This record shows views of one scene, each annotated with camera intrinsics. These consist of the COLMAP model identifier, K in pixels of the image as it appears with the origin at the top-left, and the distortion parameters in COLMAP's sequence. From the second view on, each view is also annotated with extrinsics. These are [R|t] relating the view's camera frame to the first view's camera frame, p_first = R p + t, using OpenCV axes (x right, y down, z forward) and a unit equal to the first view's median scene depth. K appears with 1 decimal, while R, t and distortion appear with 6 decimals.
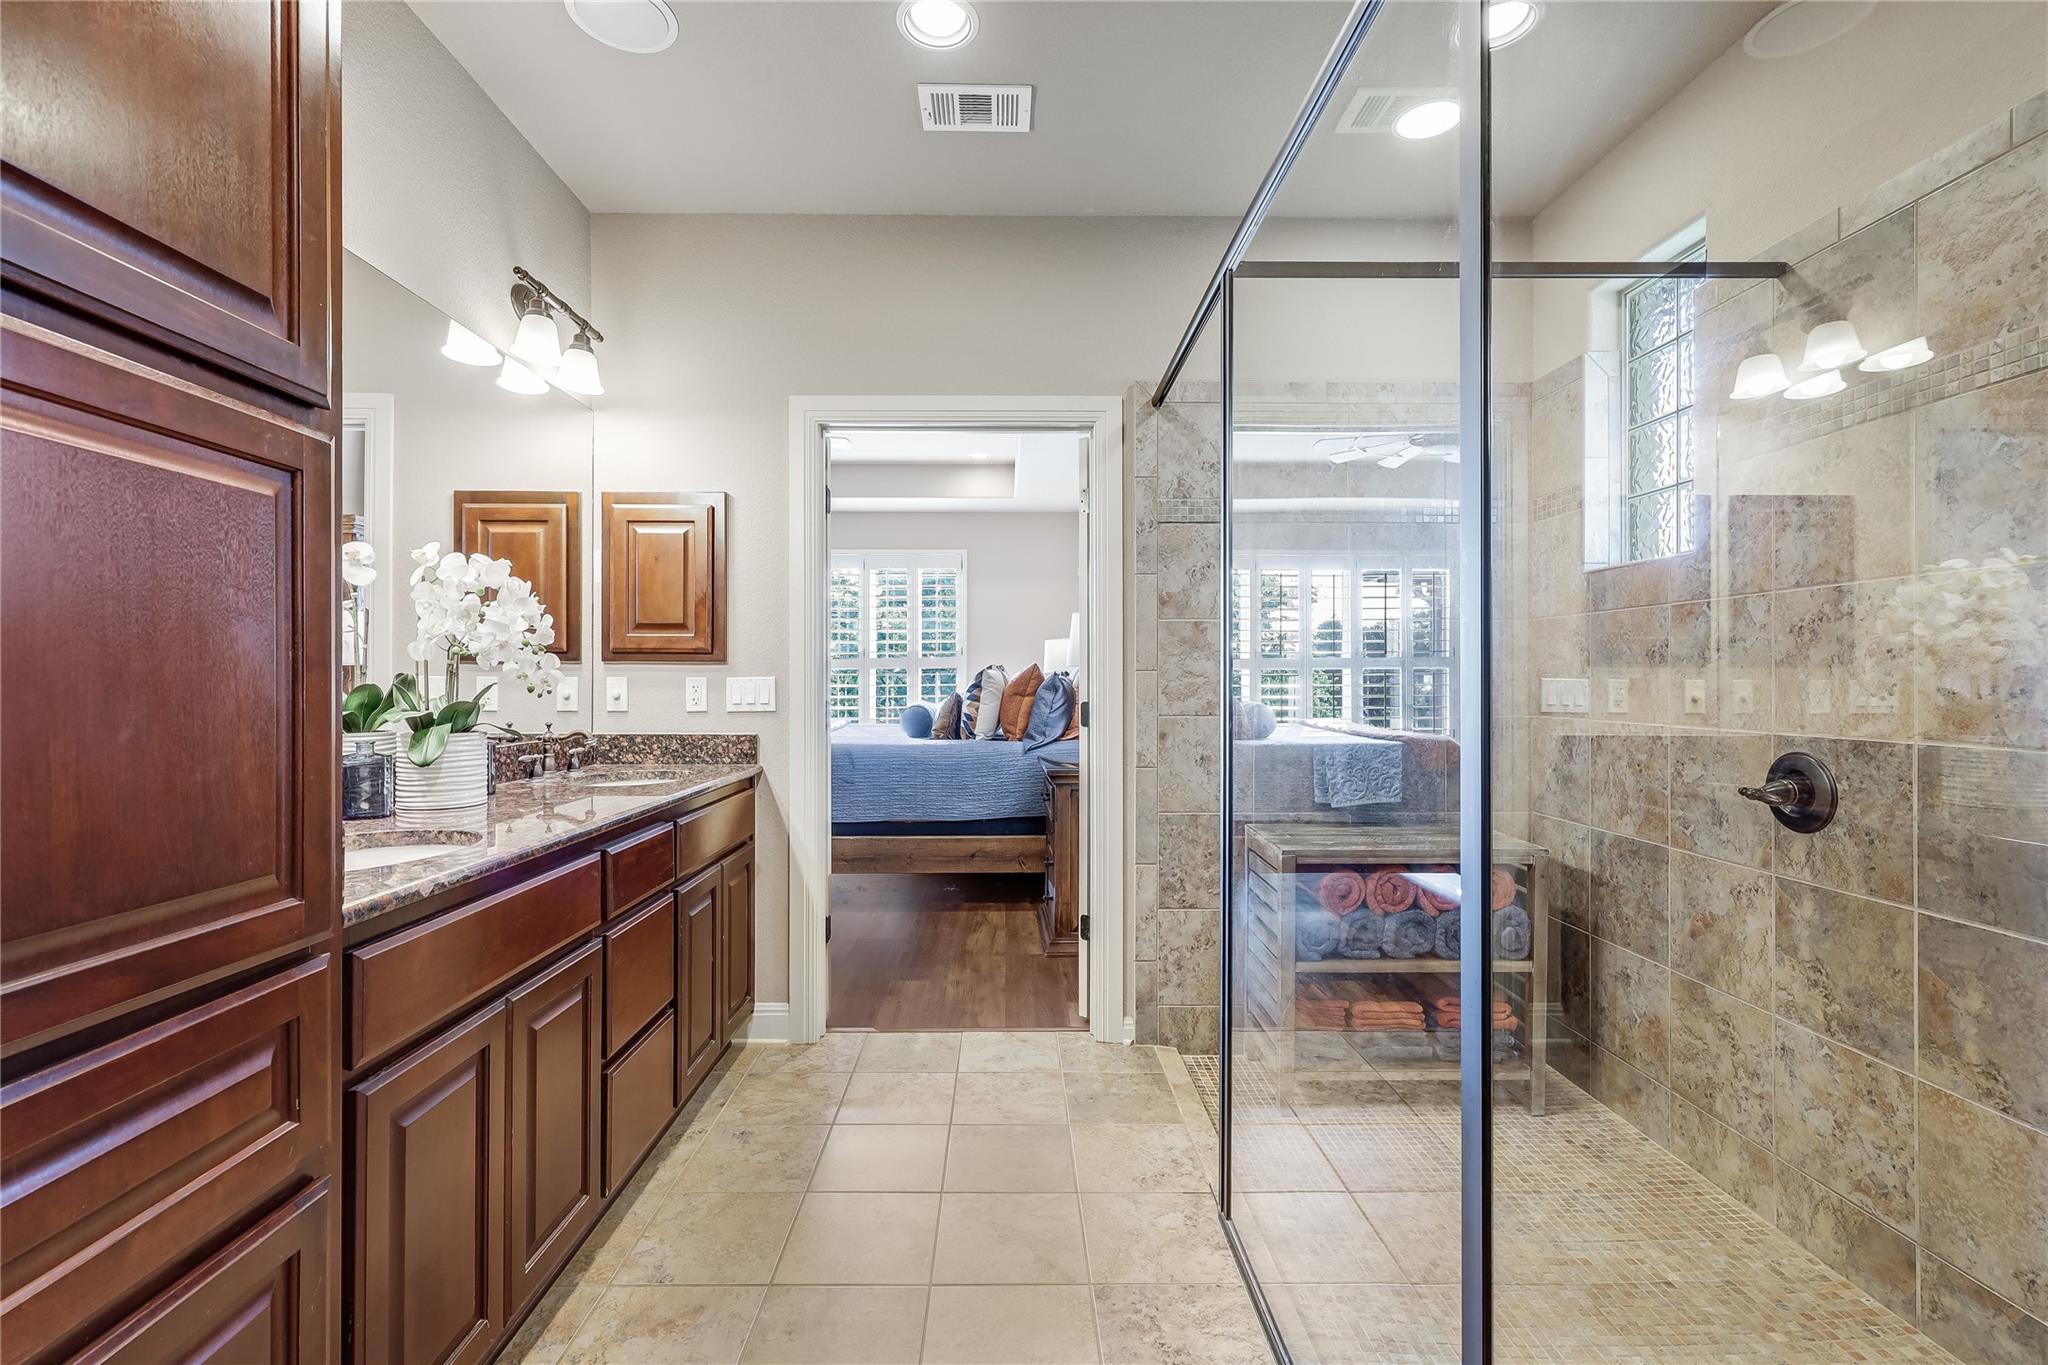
lens RADIAL K [[898.5, 0, 1024.1], [0, 898.5, 682.3], [0, 0, 1]] dist [-0.003169, -0.001156]
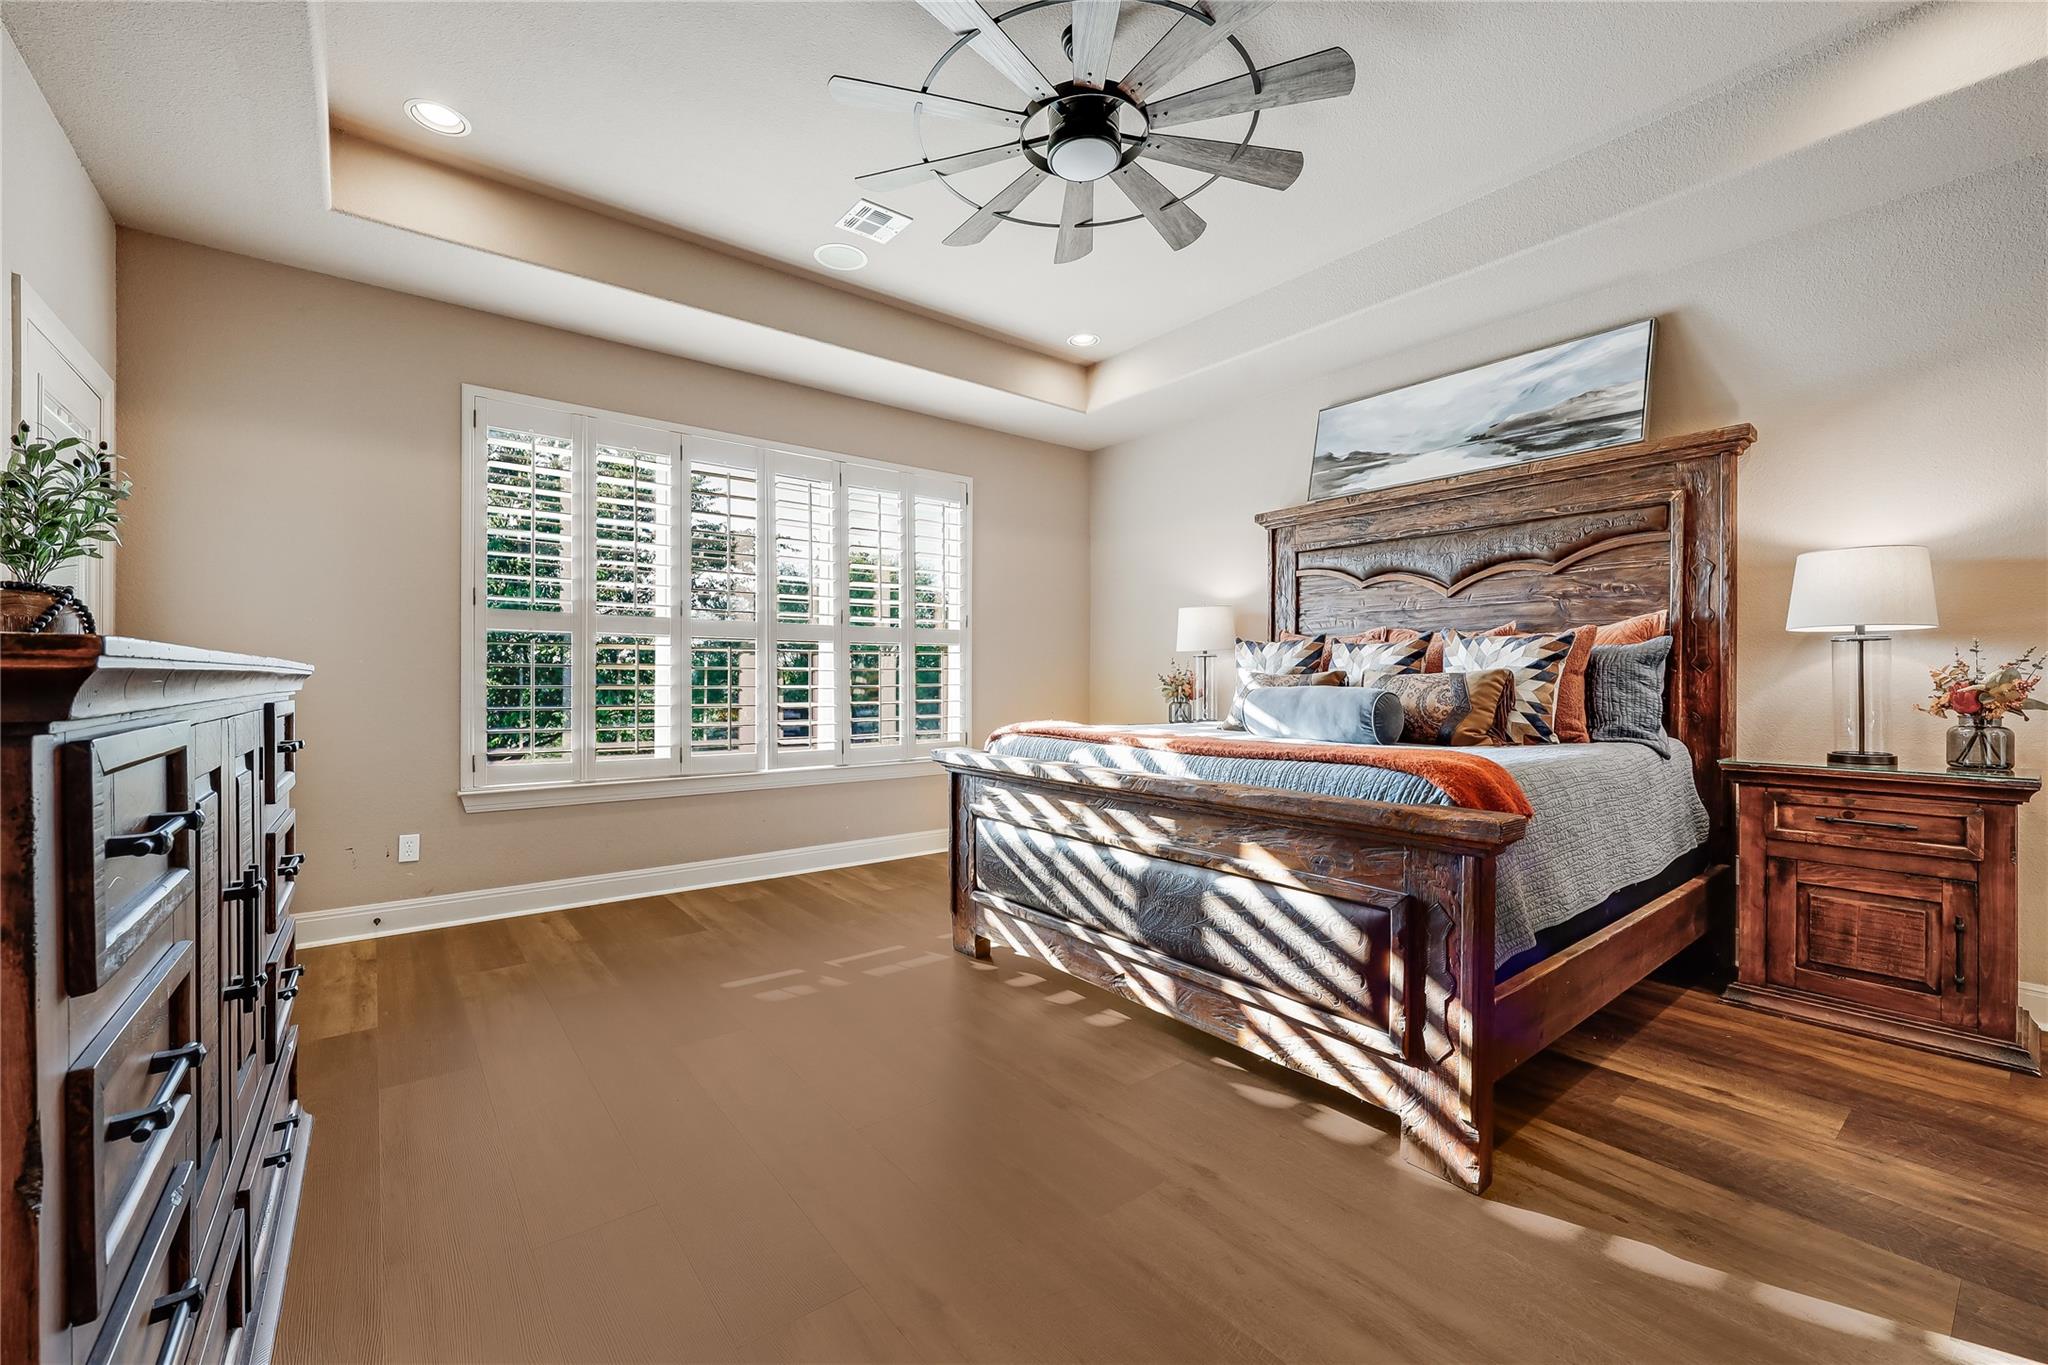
lens RADIAL K [[842.0, 0, 1026.4], [0, 842.0, 677.1], [0, 0, 1]] dist [0.000591, 0.000230]
pose [[0.797220, -0.006232, 0.603656, -1.914707], [0.006201, 0.999978, 0.002135, 0.032868], [-0.603657, 0.002041, 0.797242, 2.012109]]
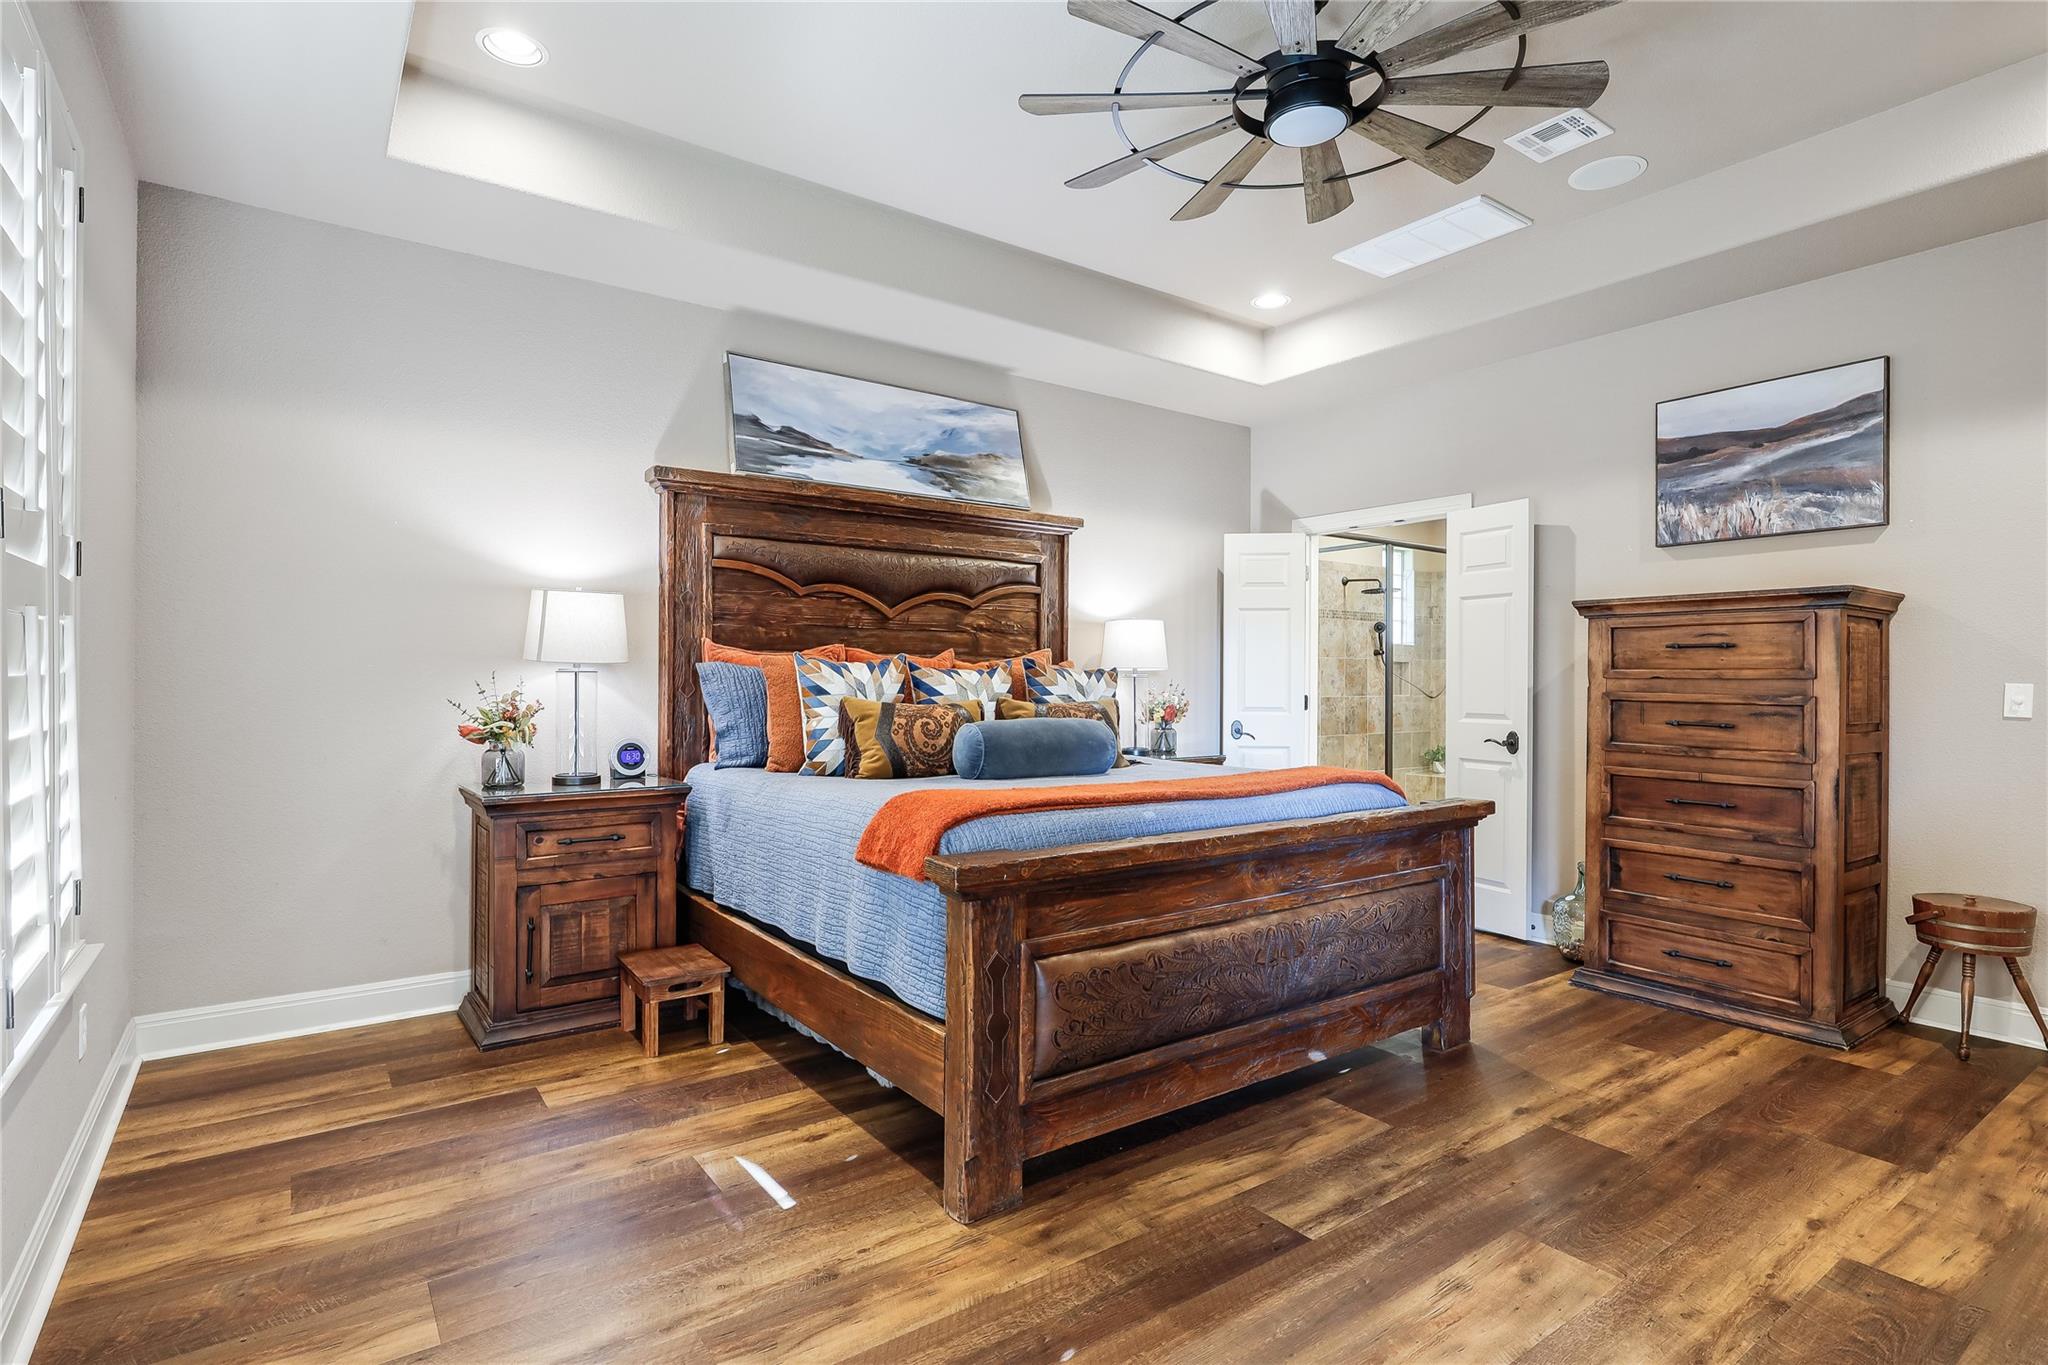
lens RADIAL K [[1011.2, 0, 1004.9], [0, 1011.2, 685.3], [0, 0, 1]] dist [-0.001125, -0.000380]
pose [[-0.568547, -0.013898, 0.822534, -1.943208], [-0.007662, 0.999903, 0.011600, -0.028202], [-0.822615, 0.000293, -0.568598, 4.249639]]
